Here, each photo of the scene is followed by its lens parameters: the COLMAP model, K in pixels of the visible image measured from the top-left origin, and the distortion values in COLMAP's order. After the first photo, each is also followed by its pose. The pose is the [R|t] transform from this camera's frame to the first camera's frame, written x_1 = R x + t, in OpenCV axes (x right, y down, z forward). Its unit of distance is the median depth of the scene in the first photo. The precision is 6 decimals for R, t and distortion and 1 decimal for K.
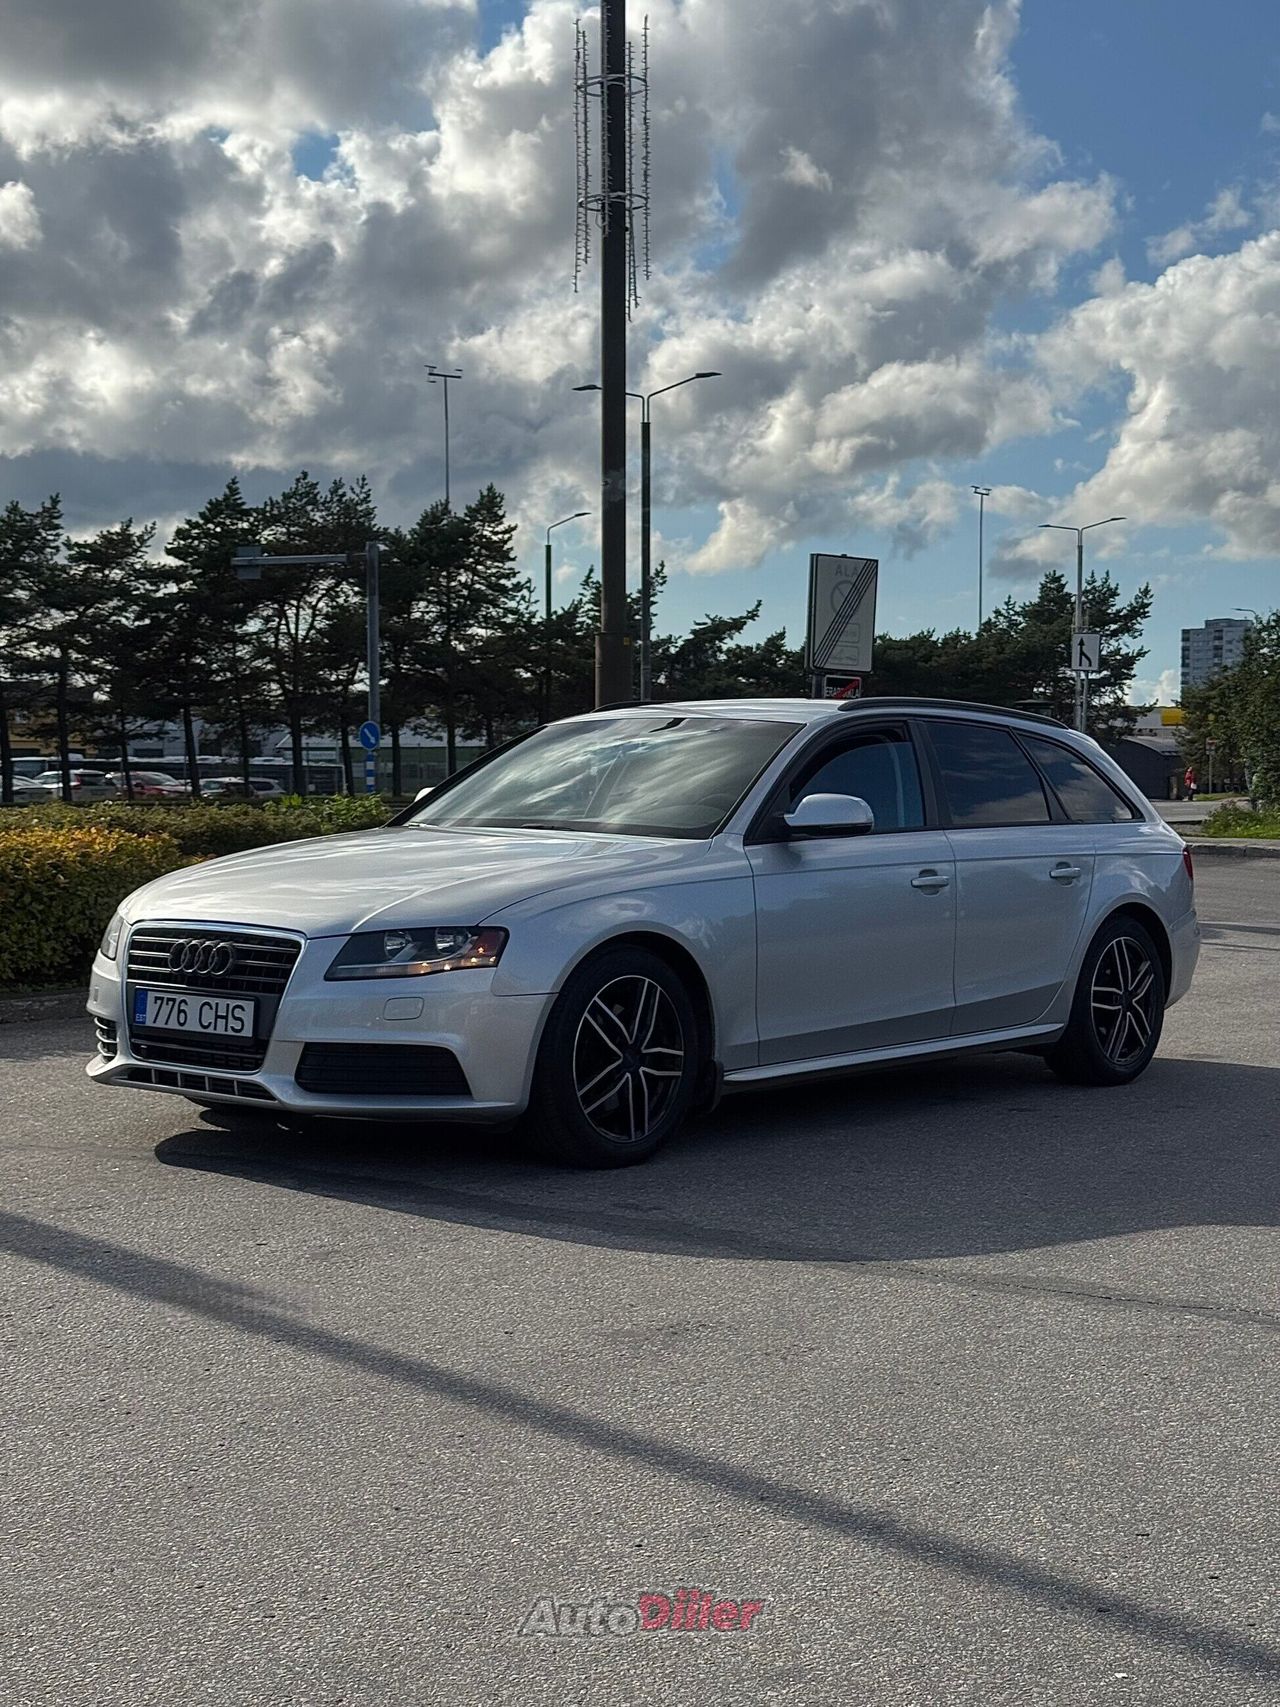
lens RADIAL K [[2380.4, 0, 642.0], [0, 2380.4, 854.3], [0, 0, 1]] dist [0.122873, 0.000000]
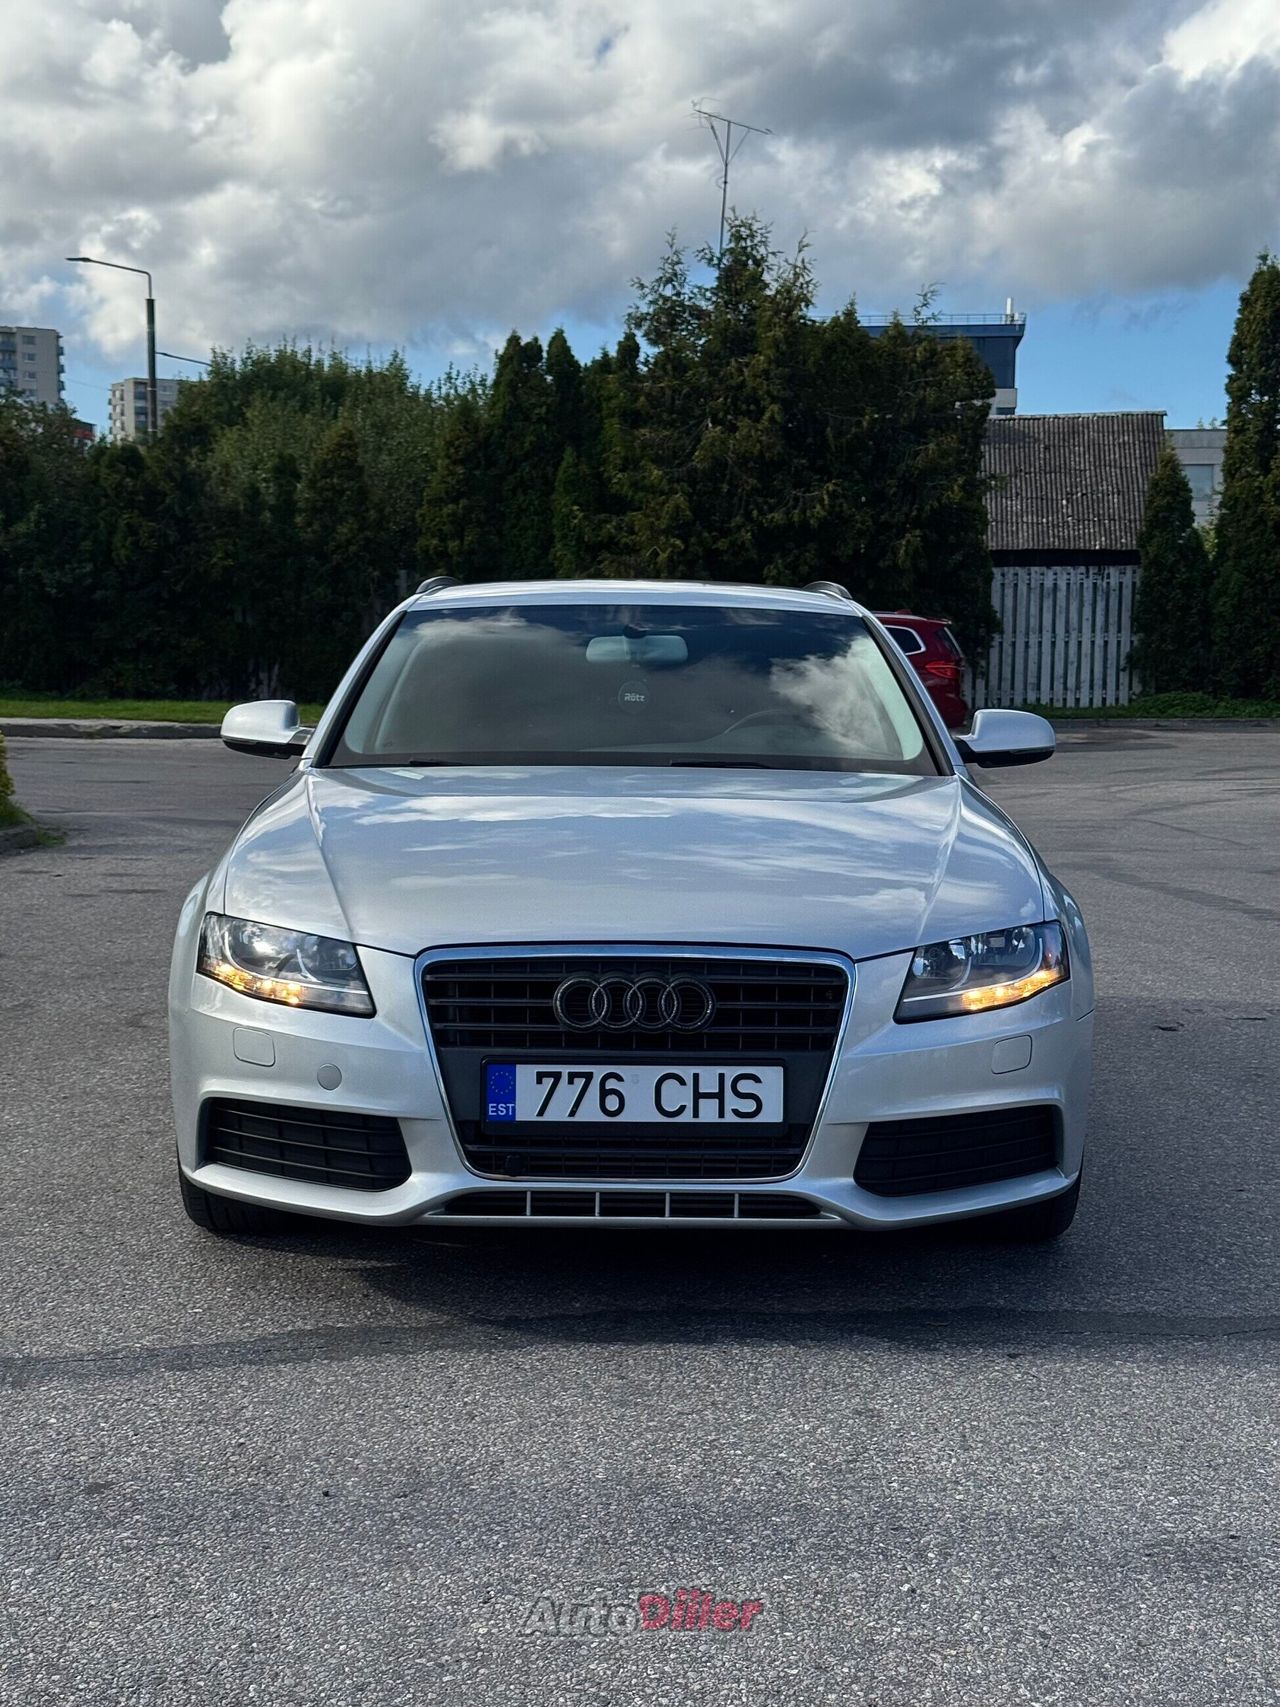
lens RADIAL K [[2380.4, 0, 636.6], [0, 2380.4, 867.3], [0, 0, 1]] dist [0.122873, 0.000000]
pose [[0.757227, -0.030379, 0.652445, -0.595512], [0.018790, 0.999518, 0.024731, -0.007402], [-0.652882, -0.006467, 0.757432, 0.539956]]
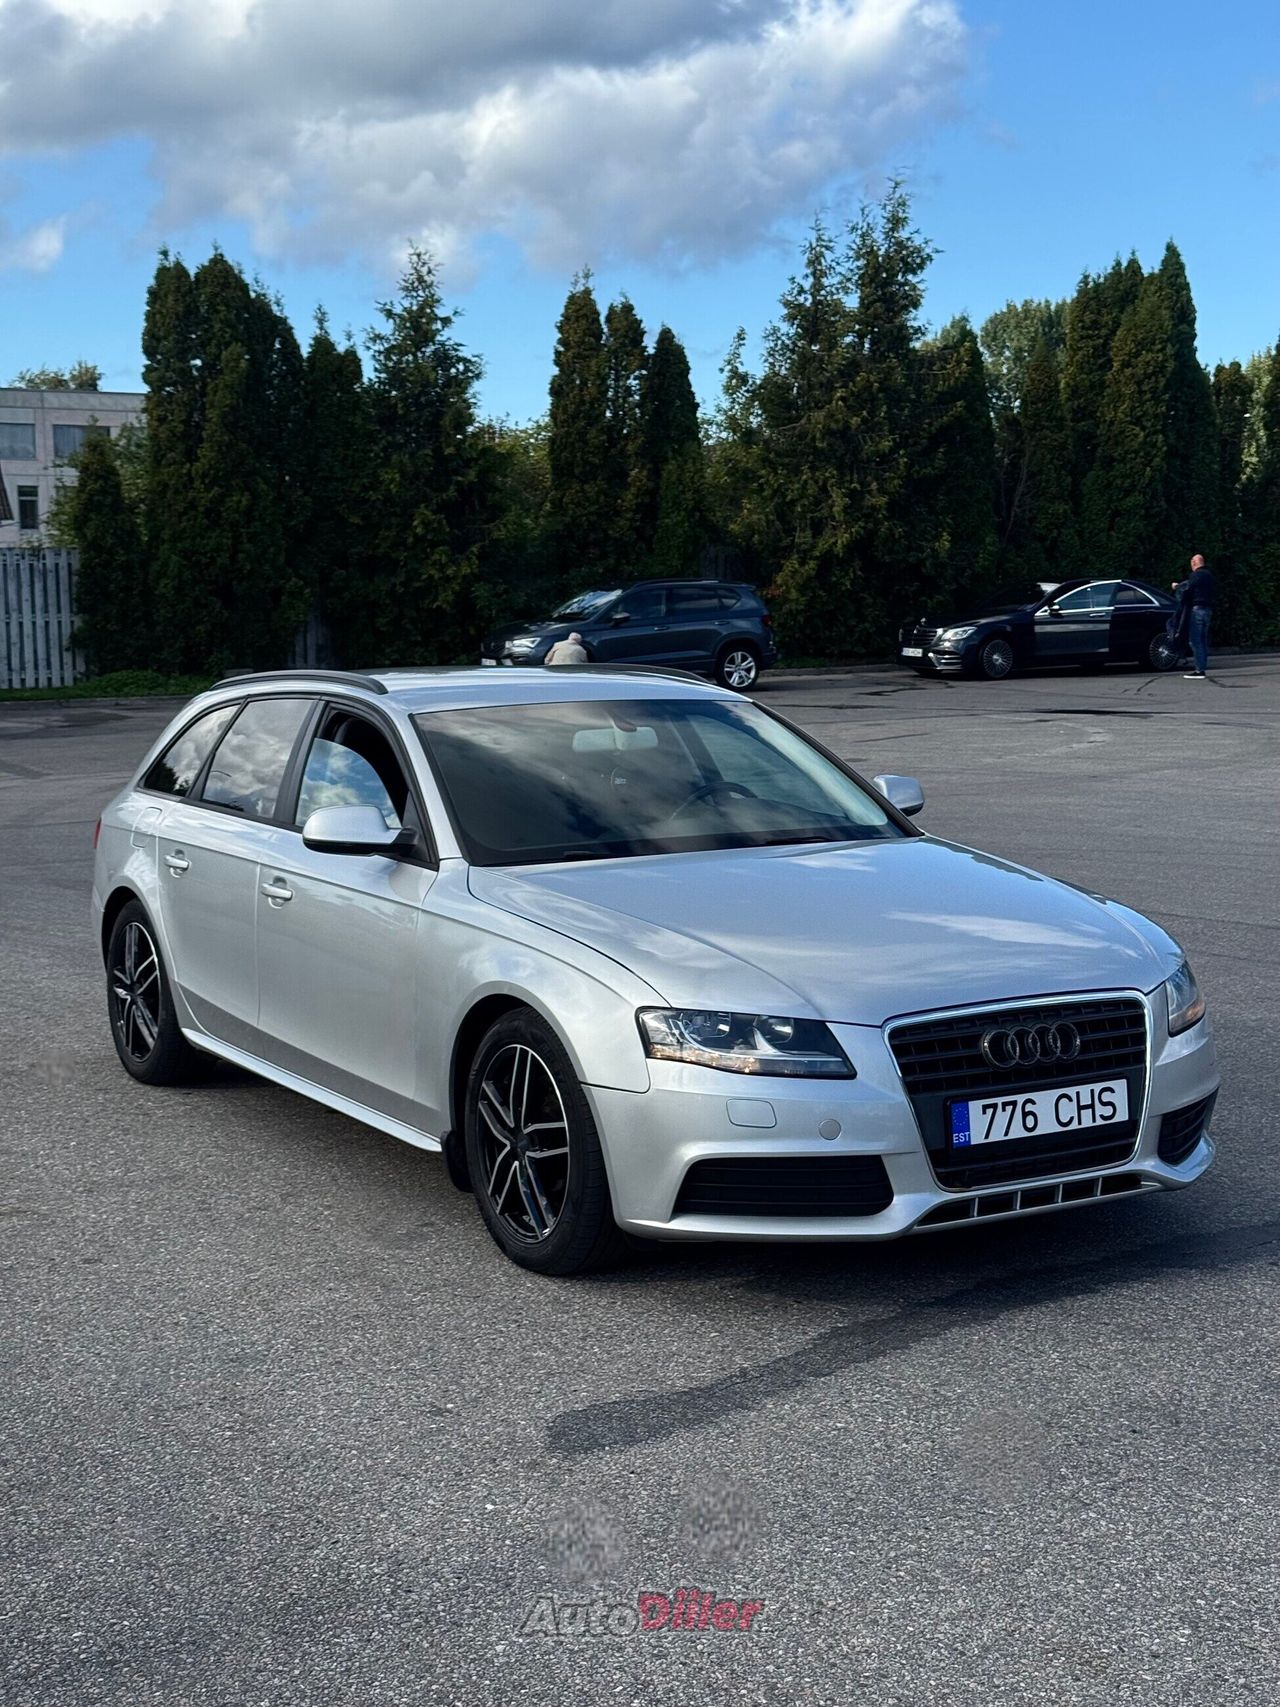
lens RADIAL K [[2380.4, 0, 652.2], [0, 2380.4, 849.6], [0, 0, 1]] dist [0.122873, 0.000000]
pose [[0.316045, -0.080803, 0.945297, -1.004921], [0.069061, 0.995683, 0.062020, -0.083360], [-0.946227, 0.045682, 0.320261, 0.871687]]
